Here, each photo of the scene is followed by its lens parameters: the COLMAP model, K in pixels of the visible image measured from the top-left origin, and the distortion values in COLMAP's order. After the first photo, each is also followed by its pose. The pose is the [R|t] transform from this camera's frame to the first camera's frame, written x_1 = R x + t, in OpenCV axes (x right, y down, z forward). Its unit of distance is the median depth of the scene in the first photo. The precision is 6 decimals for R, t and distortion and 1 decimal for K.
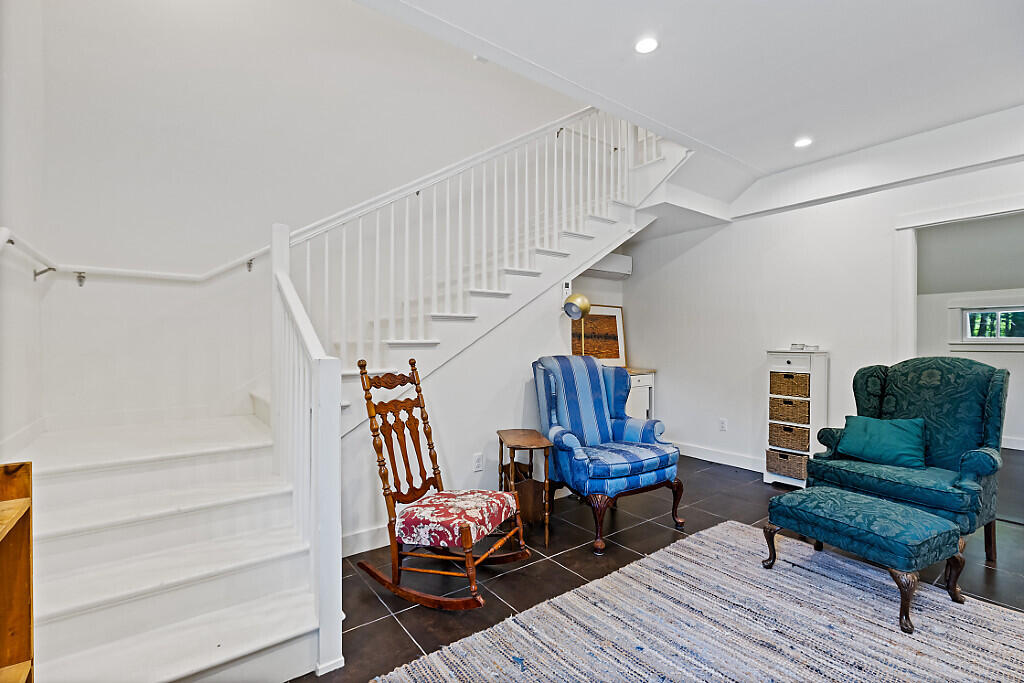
lens RADIAL K [[464.4, 0, 509.3], [0, 464.4, 339.6], [0, 0, 1]] dist [0.000694, -0.000313]
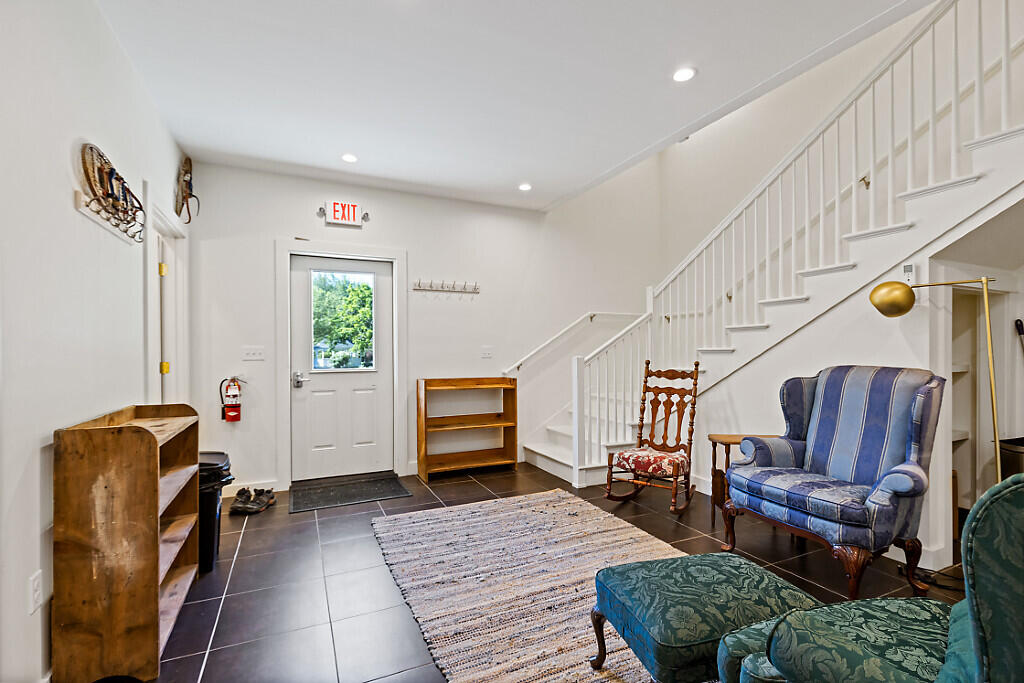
lens RADIAL K [[464.4, 0, 509.3], [0, 464.4, 339.6], [0, 0, 1]] dist [0.000694, -0.000313]
pose [[-0.202248, -0.021362, -0.979101, 1.335005], [0.013698, 0.999603, -0.024639, 0.002420], [0.979239, -0.018395, -0.201875, 0.760537]]
